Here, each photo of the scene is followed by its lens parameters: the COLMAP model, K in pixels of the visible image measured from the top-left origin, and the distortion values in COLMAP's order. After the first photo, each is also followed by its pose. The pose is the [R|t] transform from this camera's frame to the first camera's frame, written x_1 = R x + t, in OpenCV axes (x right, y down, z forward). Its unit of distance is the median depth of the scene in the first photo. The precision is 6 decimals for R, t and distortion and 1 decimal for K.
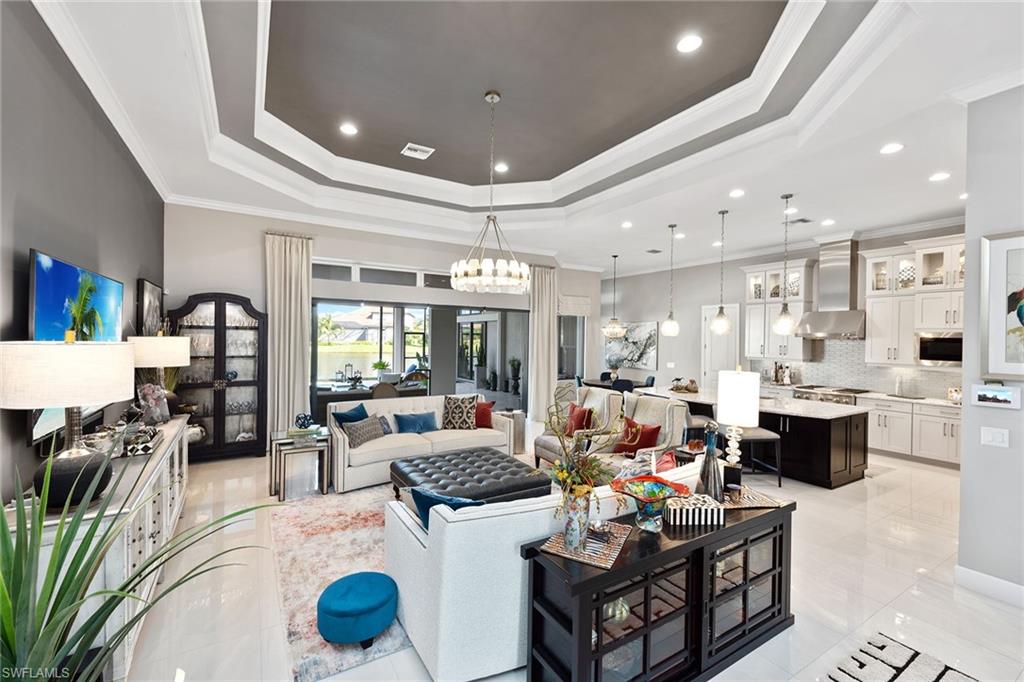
lens RADIAL K [[426.8, 0, 509.5], [0, 426.8, 341.2], [0, 0, 1]] dist [0.007661, -0.000567]
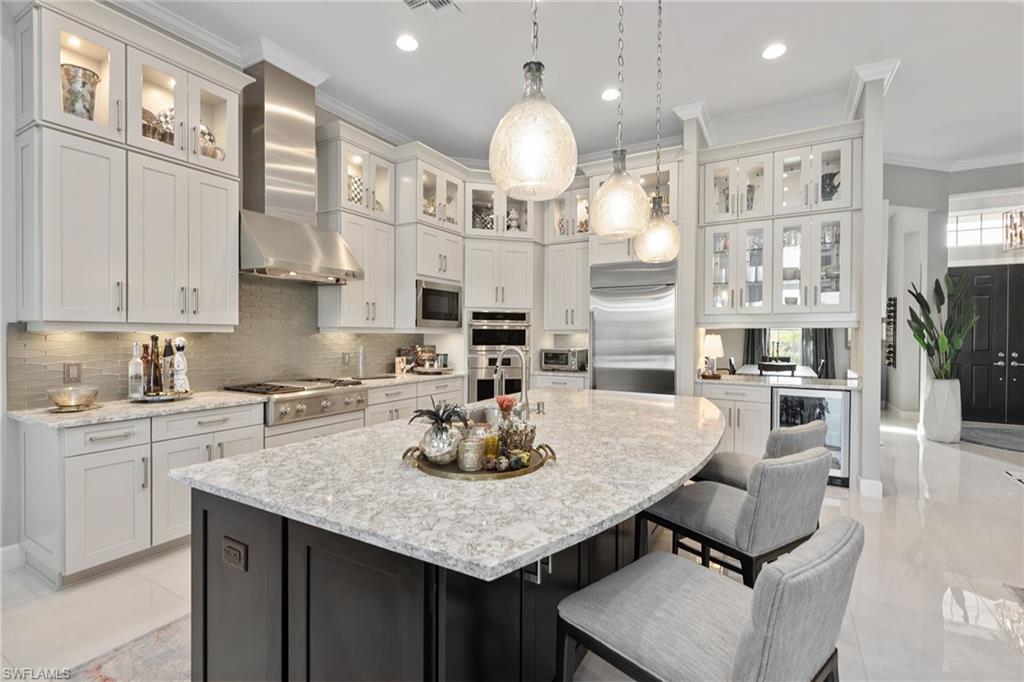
lens RADIAL K [[463.1, 0, 512.0], [0, 463.1, 341.0], [0, 0, 1]] dist [0.009972, -0.000349]
pose [[-0.480286, -0.025399, 0.876744, 0.200855], [0.000208, 0.999577, 0.029071, 0.053187], [-0.877112, 0.014145, -0.480078, 1.169035]]
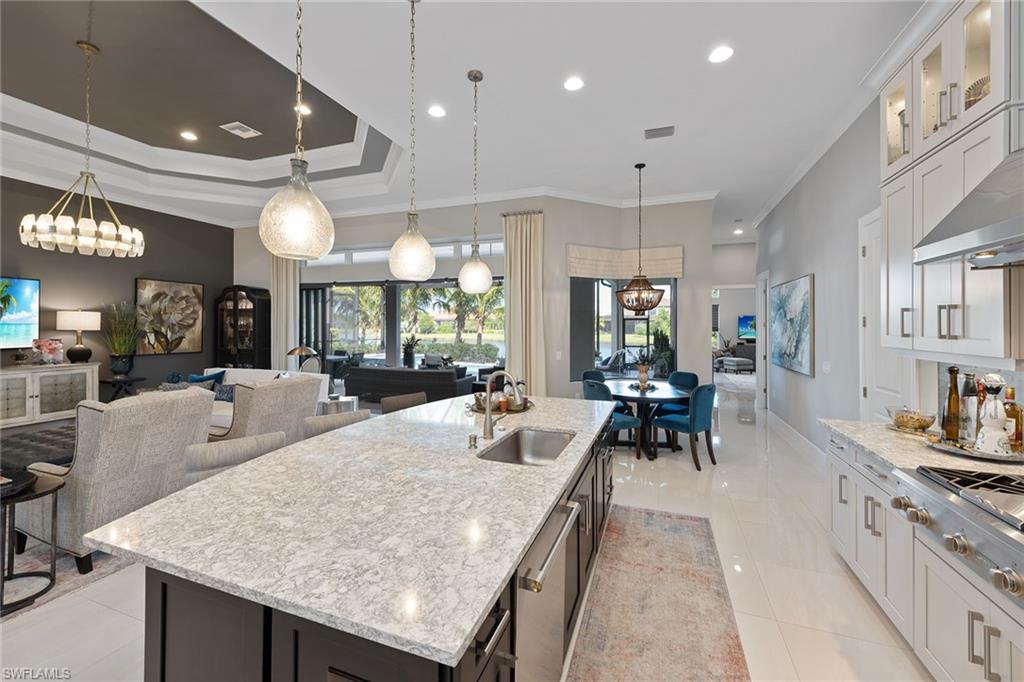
lens RADIAL K [[407.2, 0, 513.0], [0, 407.2, 327.3], [0, 0, 1]] dist [0.001578, 0.000112]
pose [[0.624032, -0.009561, -0.781340, 0.817144], [-0.004680, 0.999861, -0.015973, 0.036761], [0.781385, 0.013625, 0.623901, 0.773139]]
